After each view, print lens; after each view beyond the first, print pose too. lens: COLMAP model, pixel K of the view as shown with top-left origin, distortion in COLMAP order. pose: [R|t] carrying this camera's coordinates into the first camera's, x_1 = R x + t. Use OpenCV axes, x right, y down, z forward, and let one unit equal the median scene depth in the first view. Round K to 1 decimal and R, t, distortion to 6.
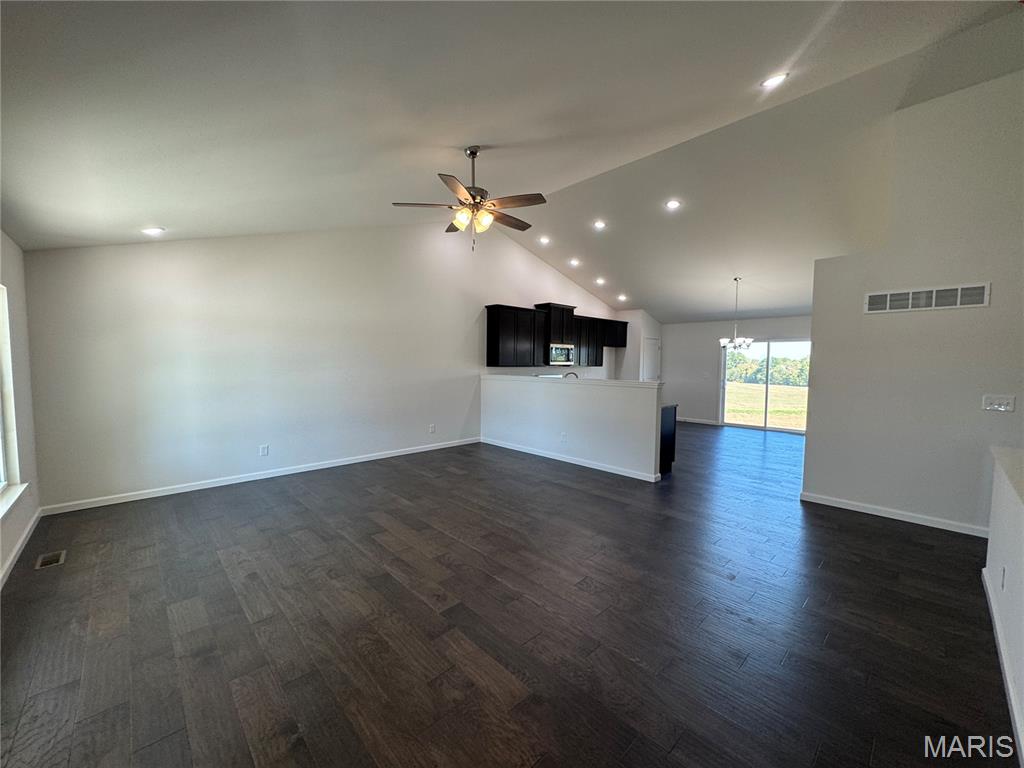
lens RADIAL K [[405.2, 0, 509.9], [0, 405.2, 381.9], [0, 0, 1]] dist [-0.008911, 0.001040]
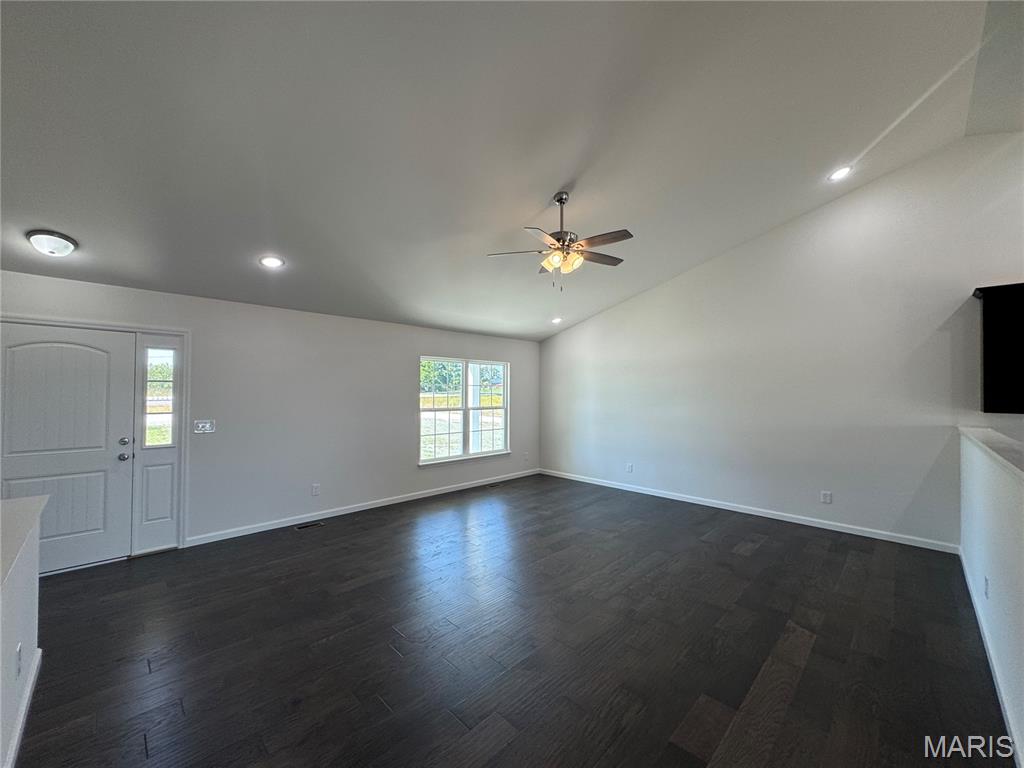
lens RADIAL K [[405.2, 0, 510.5], [0, 405.2, 381.1], [0, 0, 1]] dist [-0.008911, 0.001040]
pose [[0.030372, -0.029283, -0.999110, 0.614449], [-0.057490, 0.997865, -0.030994, -0.037239], [0.997884, 0.058380, 0.028624, 0.562406]]
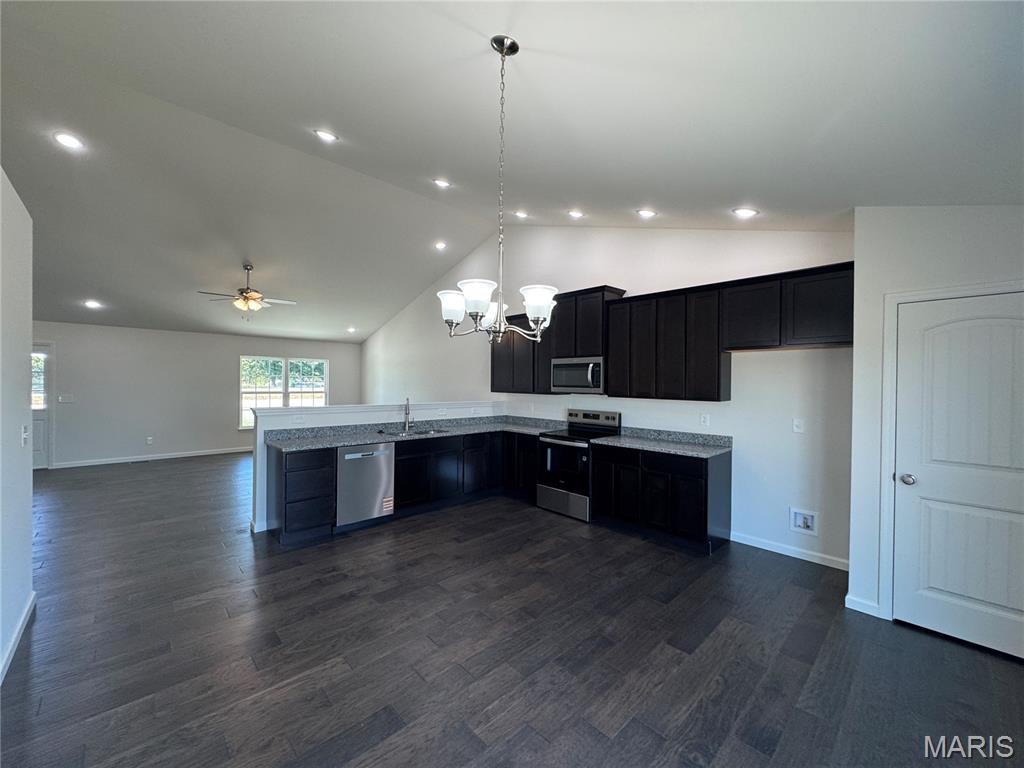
lens RADIAL K [[405.2, 0, 510.5], [0, 405.2, 383.2], [0, 0, 1]] dist [-0.008911, 0.001040]
pose [[0.003477, -0.005436, -0.999979, 1.125663], [-0.061822, 0.998071, -0.005640, -0.073566], [0.998081, 0.061840, 0.003134, 1.432003]]
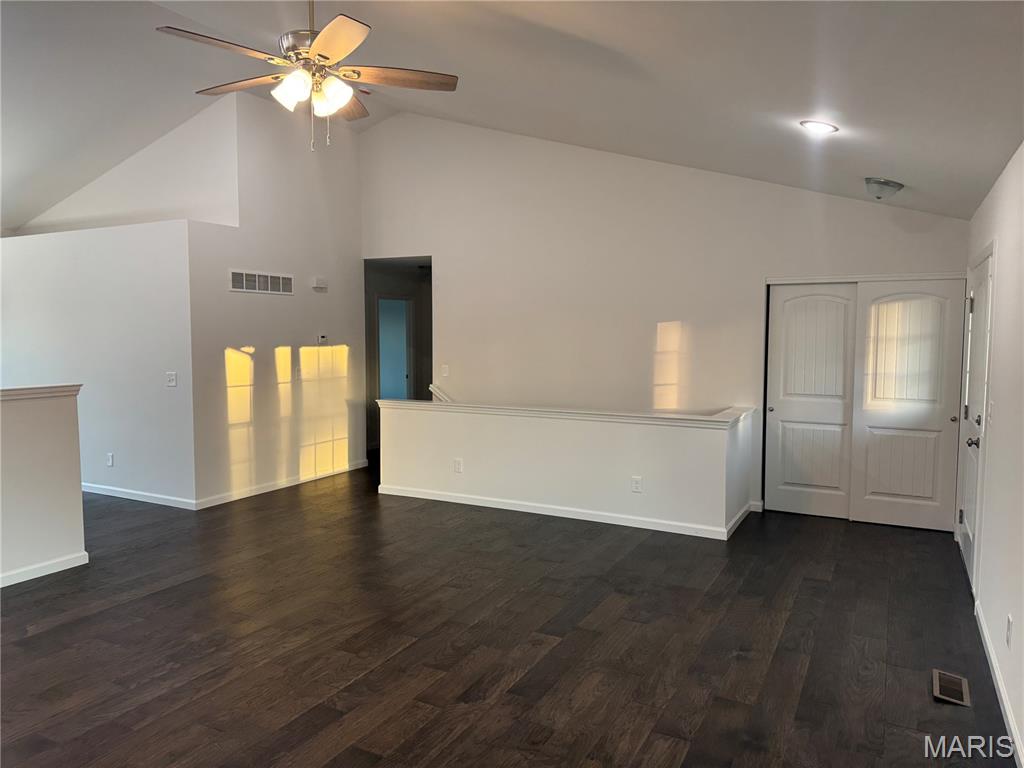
lens RADIAL K [[720.7, 0, 506.5], [0, 720.7, 381.6], [0, 0, 1]] dist [0.021169, -0.028376]
pose [[-0.314697, -0.073844, 0.946316, -0.721996], [0.046128, 0.994602, 0.092952, -0.065037], [-0.948071, 0.072904, -0.309591, 0.706361]]
